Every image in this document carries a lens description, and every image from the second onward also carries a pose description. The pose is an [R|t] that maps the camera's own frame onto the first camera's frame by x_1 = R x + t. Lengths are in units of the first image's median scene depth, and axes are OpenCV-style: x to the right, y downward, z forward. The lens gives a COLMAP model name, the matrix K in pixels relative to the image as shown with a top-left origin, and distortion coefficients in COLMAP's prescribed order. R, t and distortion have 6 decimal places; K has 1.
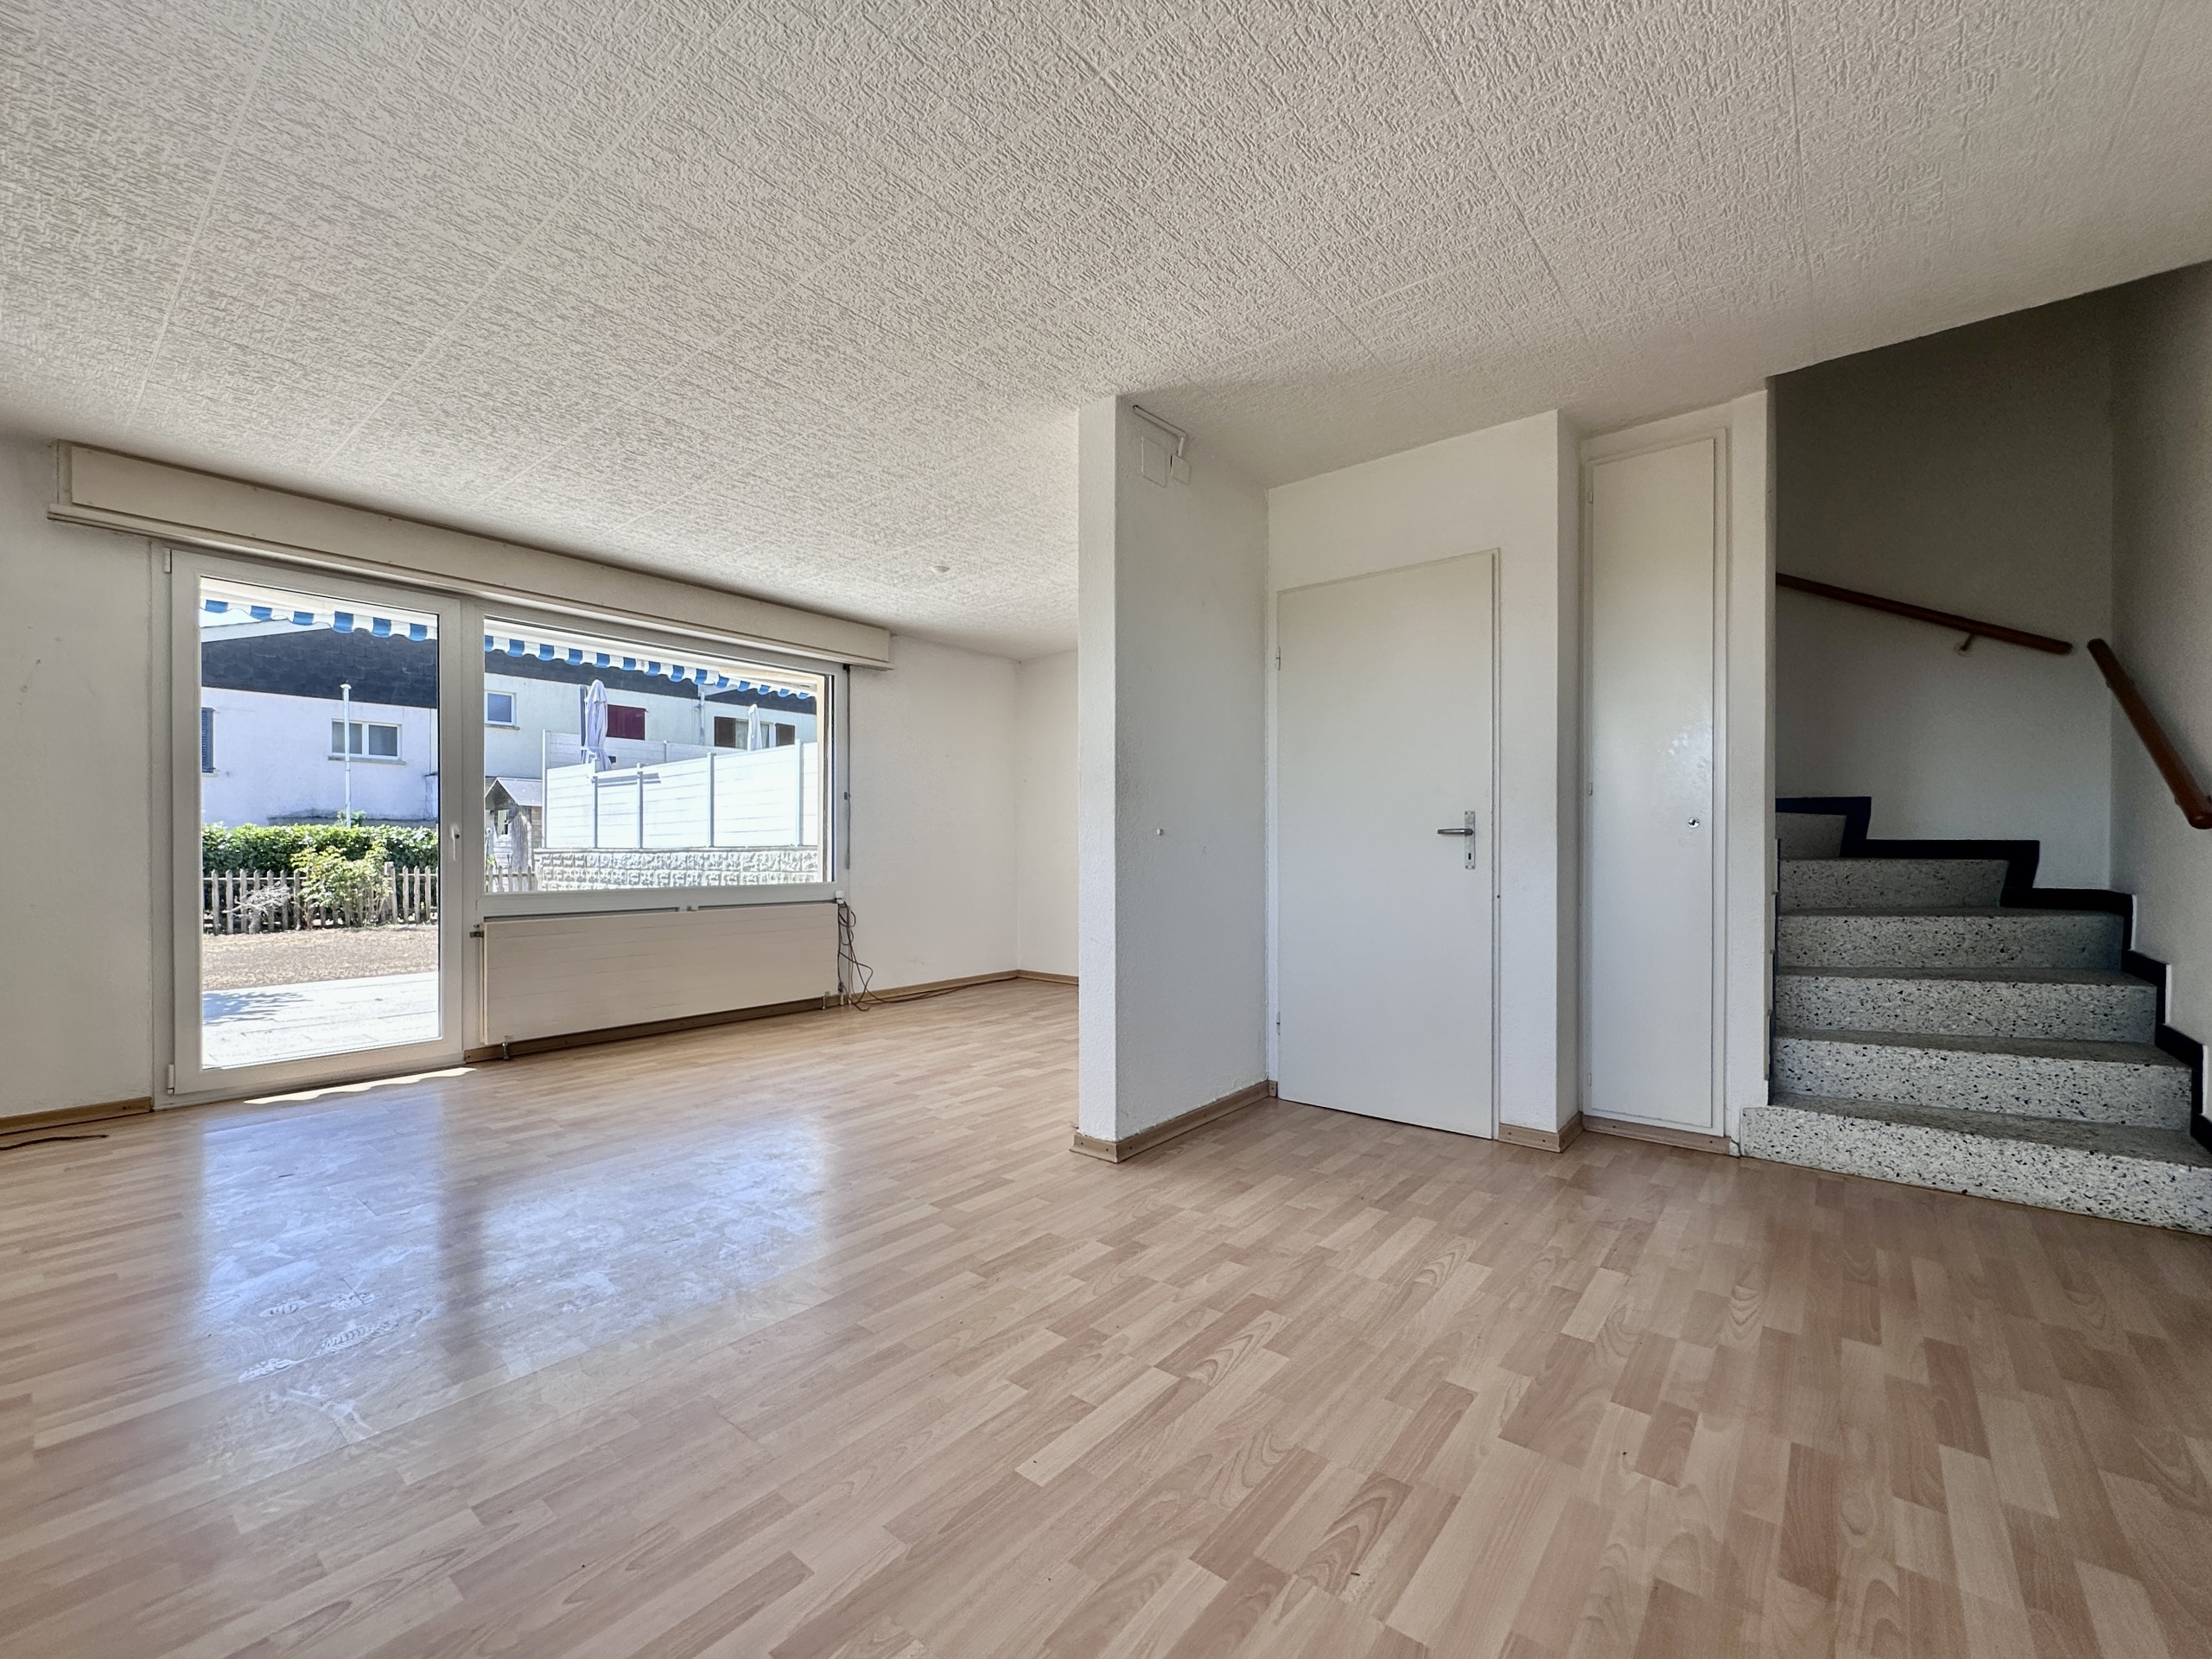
lens RADIAL K [[907.7, 0, 1116.6], [0, 907.7, 843.0], [0, 0, 1]] dist [0.000212, -0.000002]
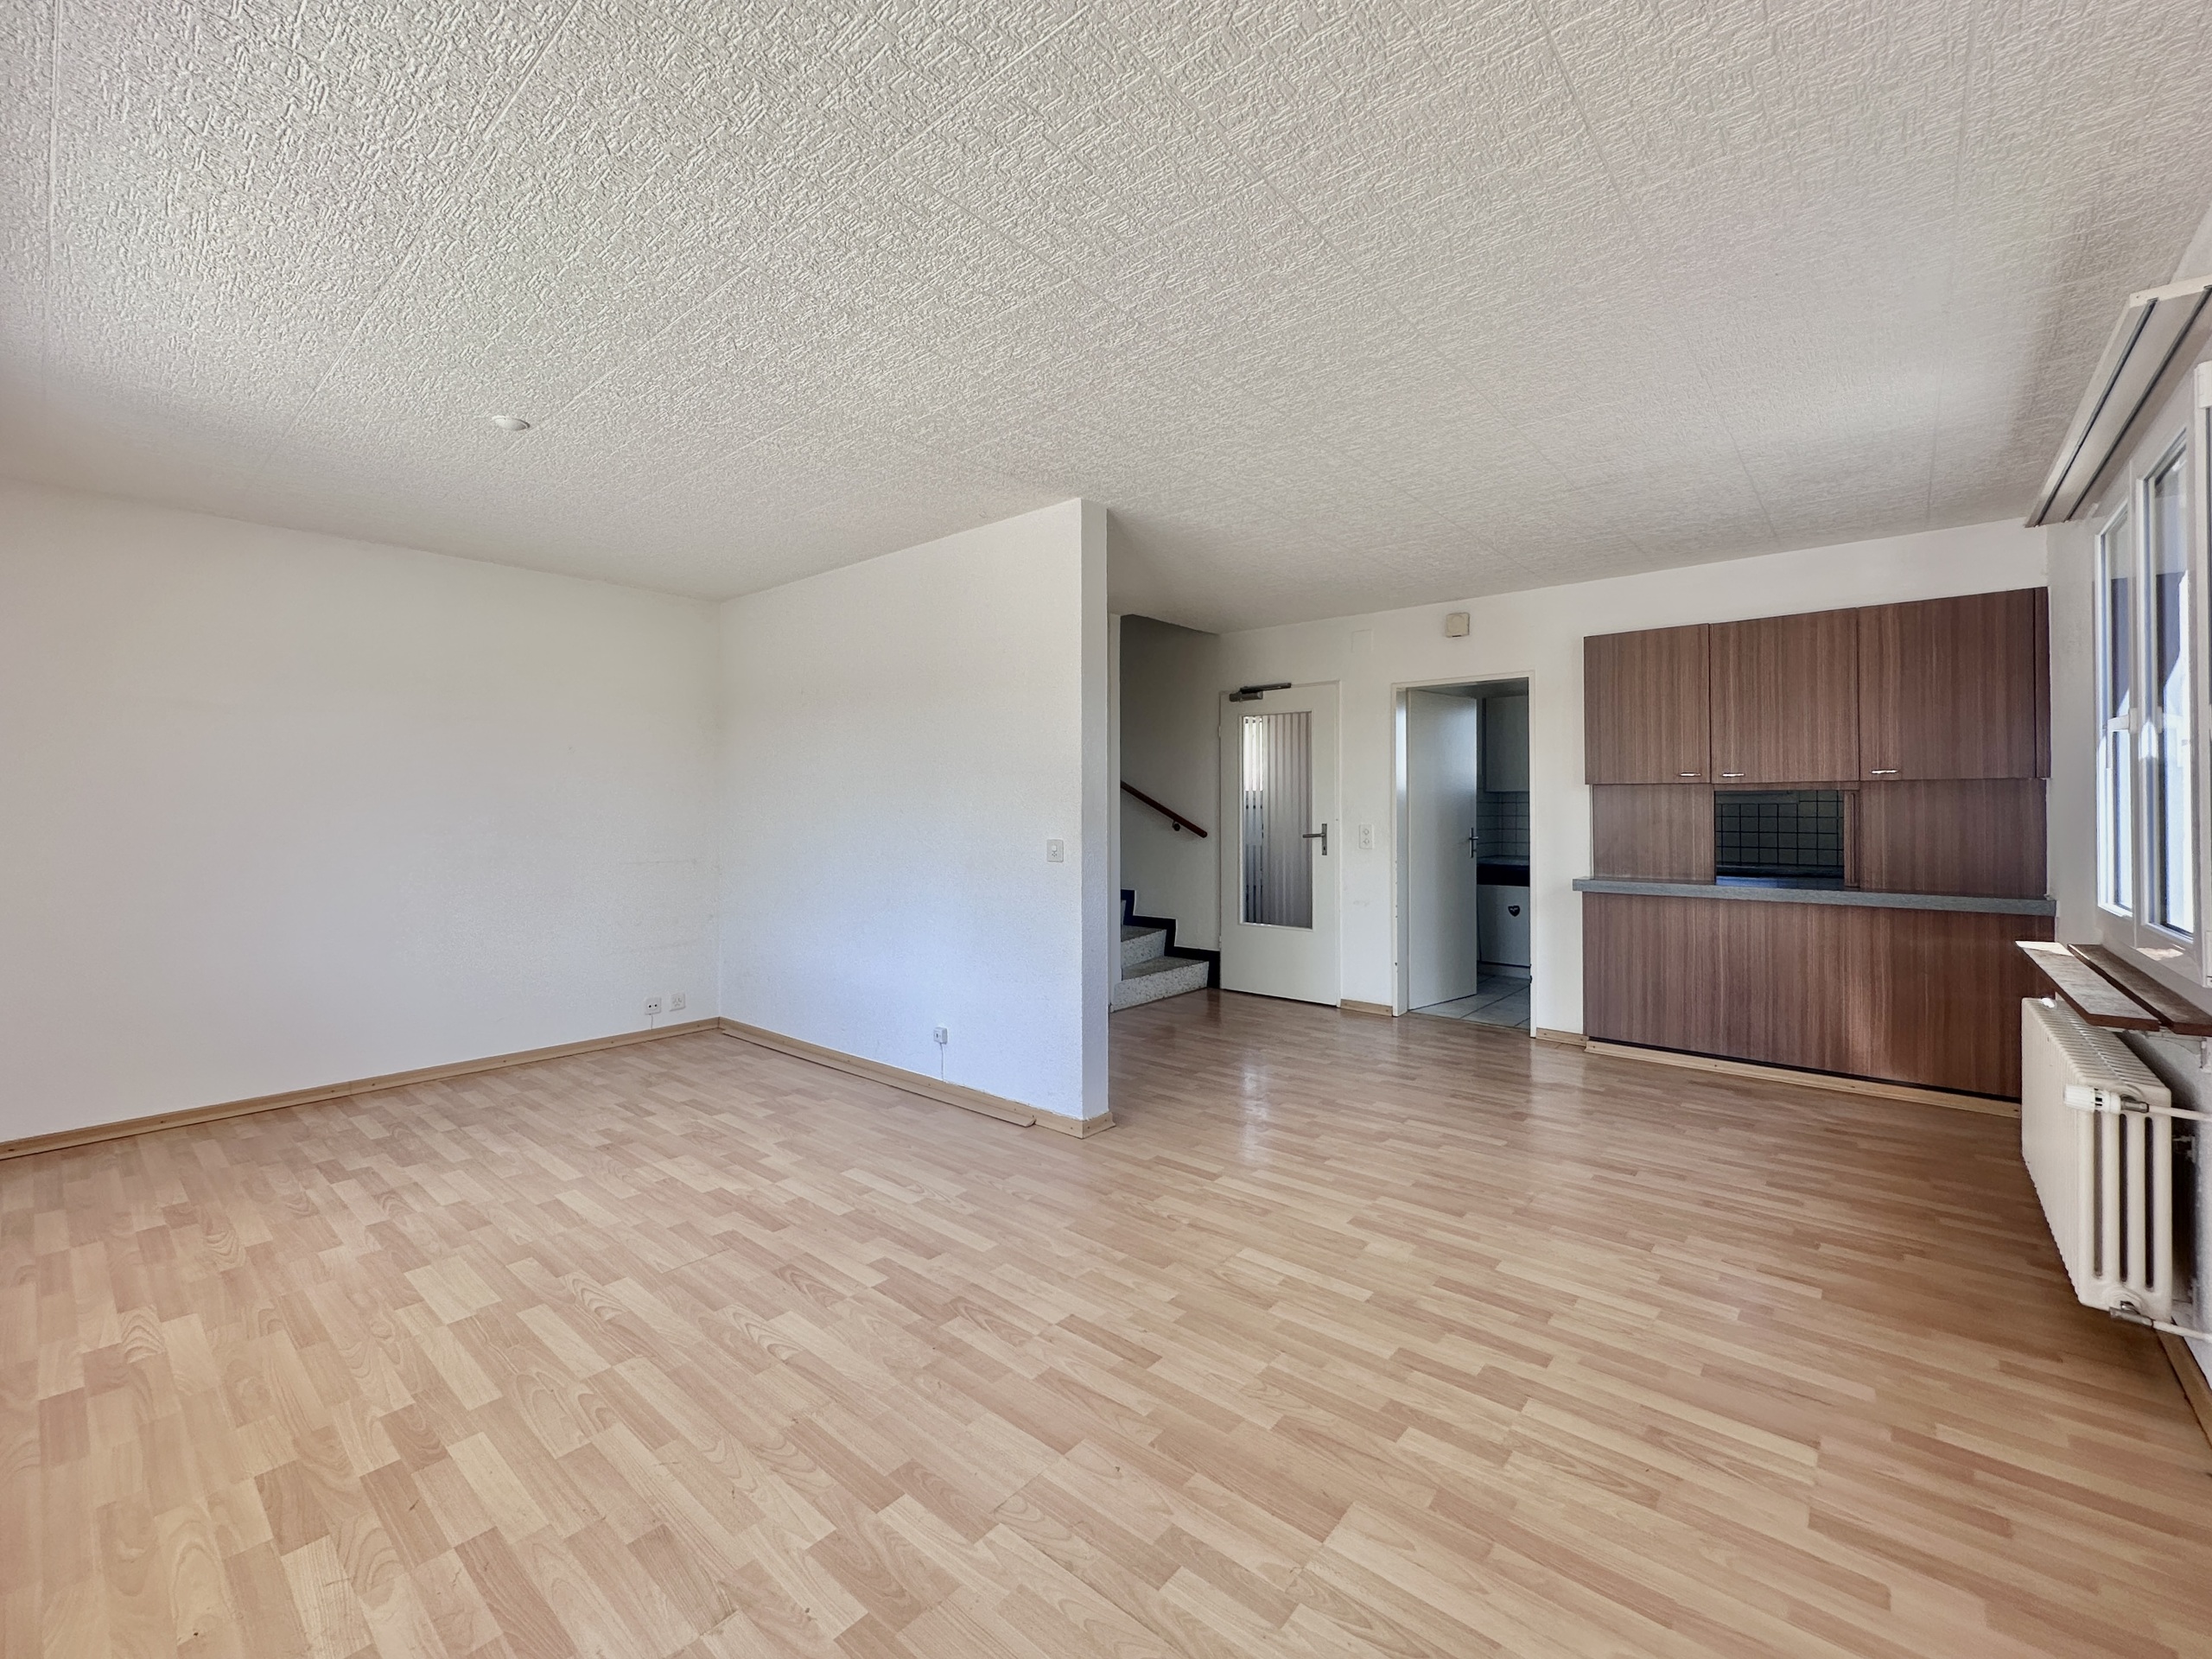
lens RADIAL K [[907.7, 0, 1117.1], [0, 907.7, 818.4], [0, 0, 1]] dist [0.000212, -0.000002]
pose [[0.026324, 0.001774, 0.999652, -1.013580], [-0.000533, 0.999998, -0.001761, -0.044564], [-0.999653, -0.000486, 0.026324, 0.811188]]
